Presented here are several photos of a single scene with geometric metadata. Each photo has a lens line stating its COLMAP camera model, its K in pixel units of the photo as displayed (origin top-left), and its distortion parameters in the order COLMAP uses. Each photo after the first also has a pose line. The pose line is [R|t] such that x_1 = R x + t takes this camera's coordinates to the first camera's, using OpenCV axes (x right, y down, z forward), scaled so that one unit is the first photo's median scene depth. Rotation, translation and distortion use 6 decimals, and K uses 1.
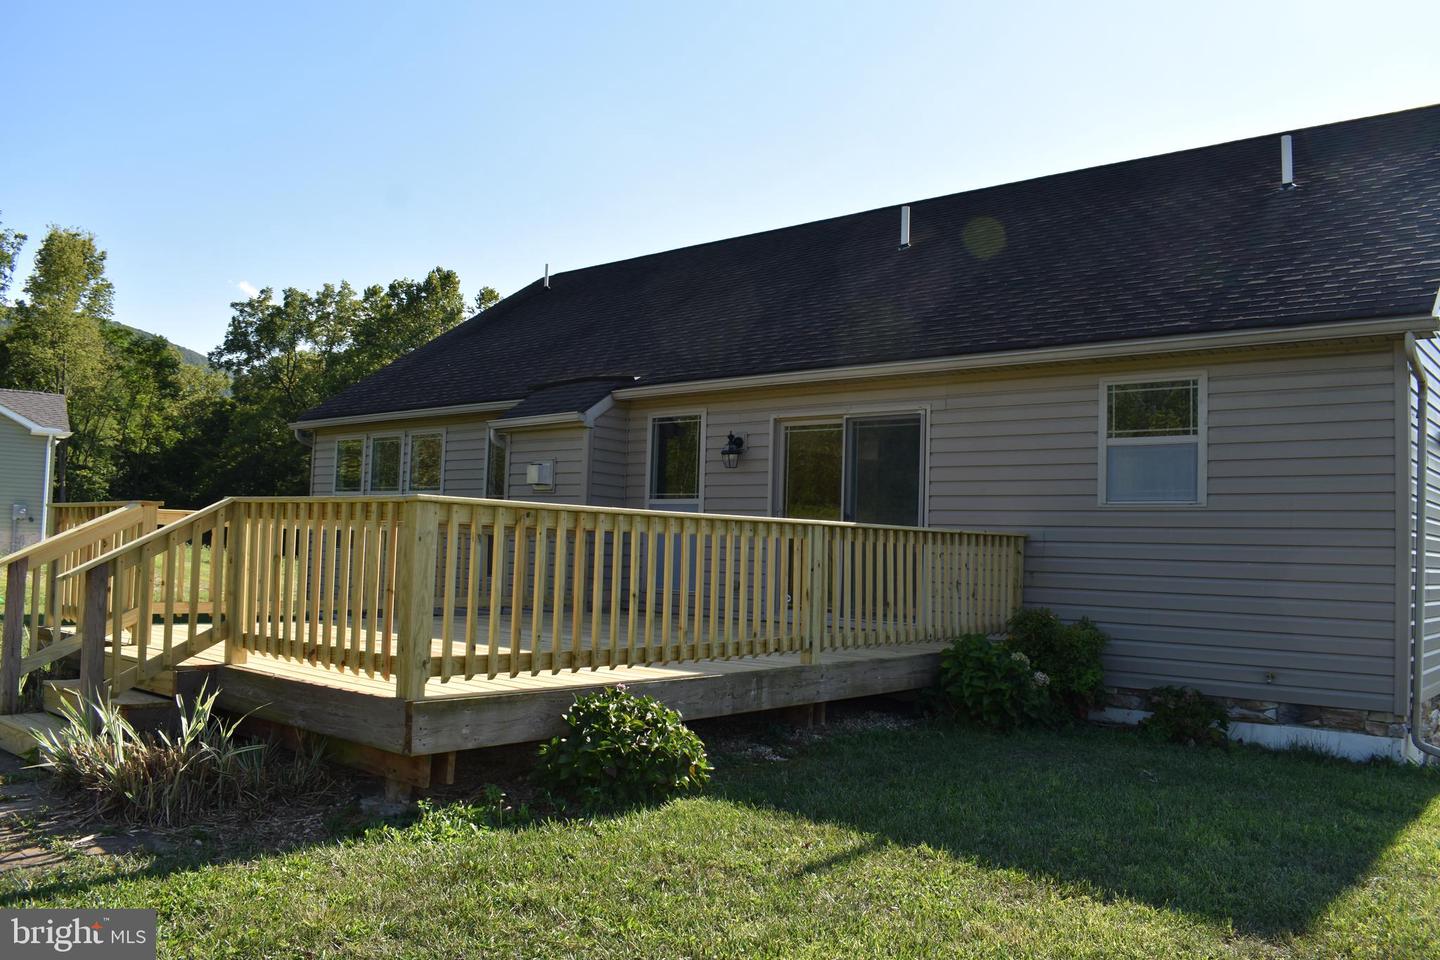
lens RADIAL K [[1131.2, 0, 717.1], [0, 1131.2, 480.8], [0, 0, 1]] dist [-0.089544, 0.007261]
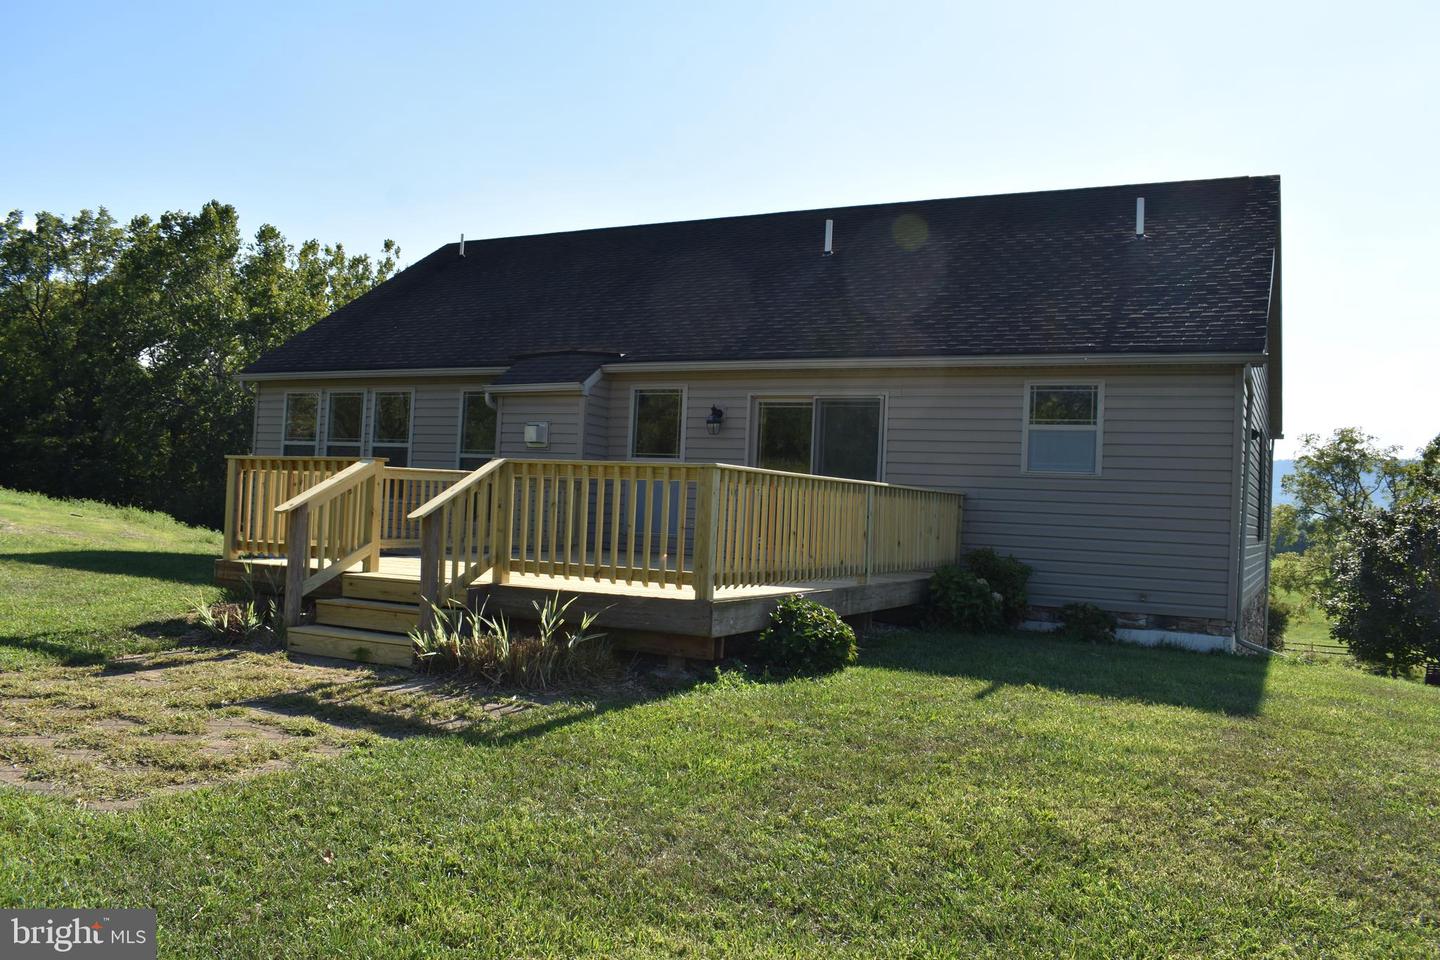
lens RADIAL K [[1131.2, 0, 716.7], [0, 1131.2, 476.8], [0, 0, 1]] dist [-0.089544, 0.007261]
pose [[0.974244, 0.019855, 0.224620, -0.316632], [-0.028962, 0.998884, 0.037321, -0.013686], [-0.223628, -0.042865, 0.973731, -0.242693]]
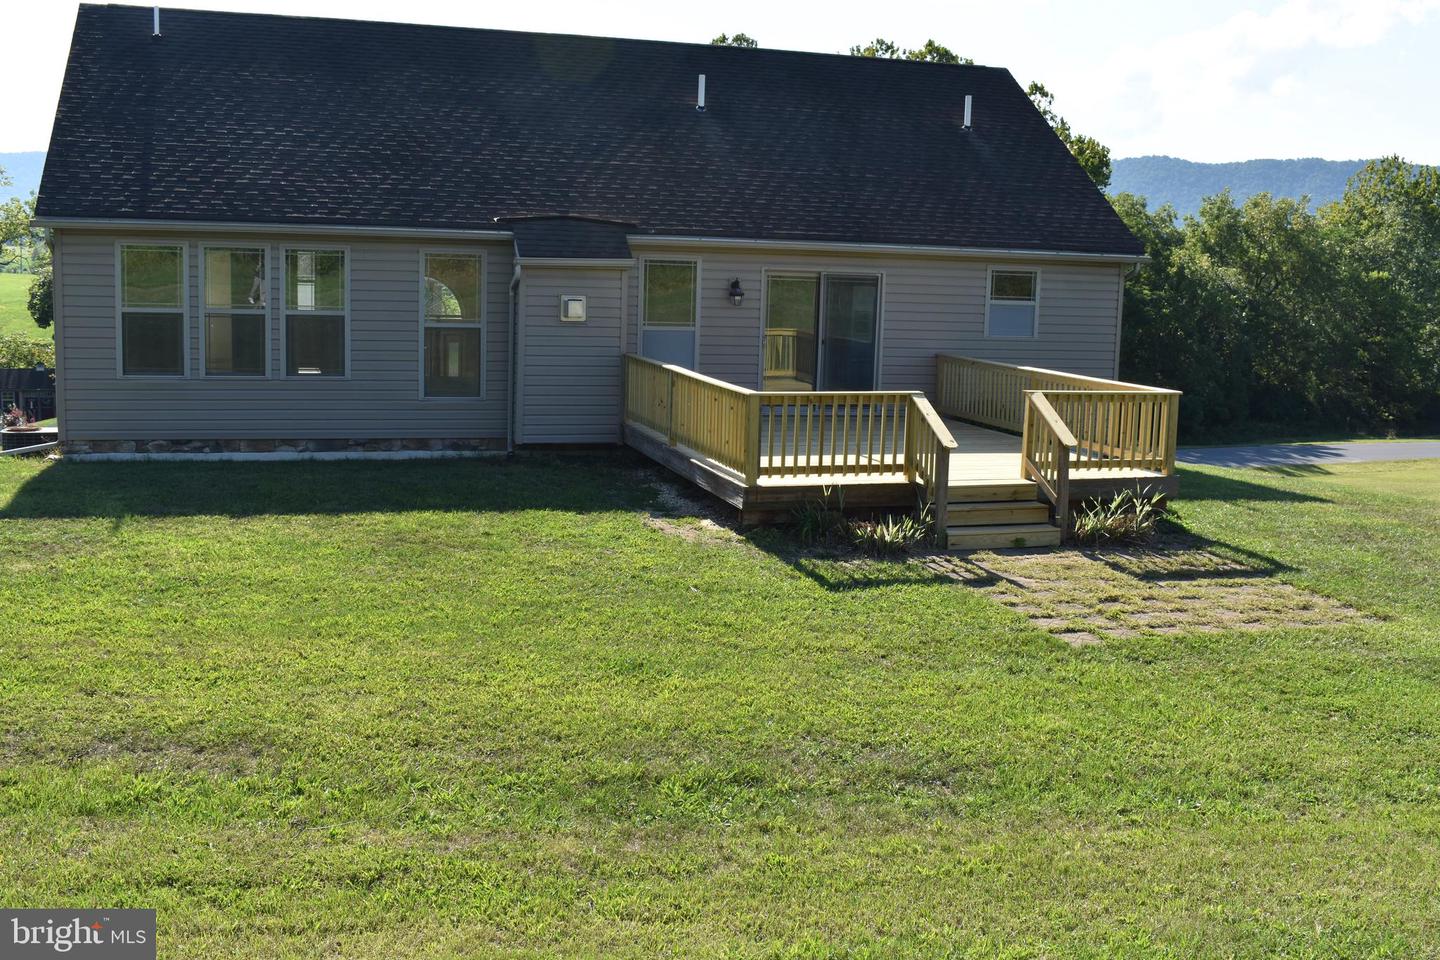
lens RADIAL K [[1486.0, 0, 723.4], [0, 1486.0, 488.4], [0, 0, 1]] dist [-0.070940, 0.000000]
pose [[0.518277, -0.136574, 0.844237, -1.821155], [-0.060942, 0.978759, 0.195747, -0.172423], [-0.853039, -0.152901, 0.498945, 0.137713]]
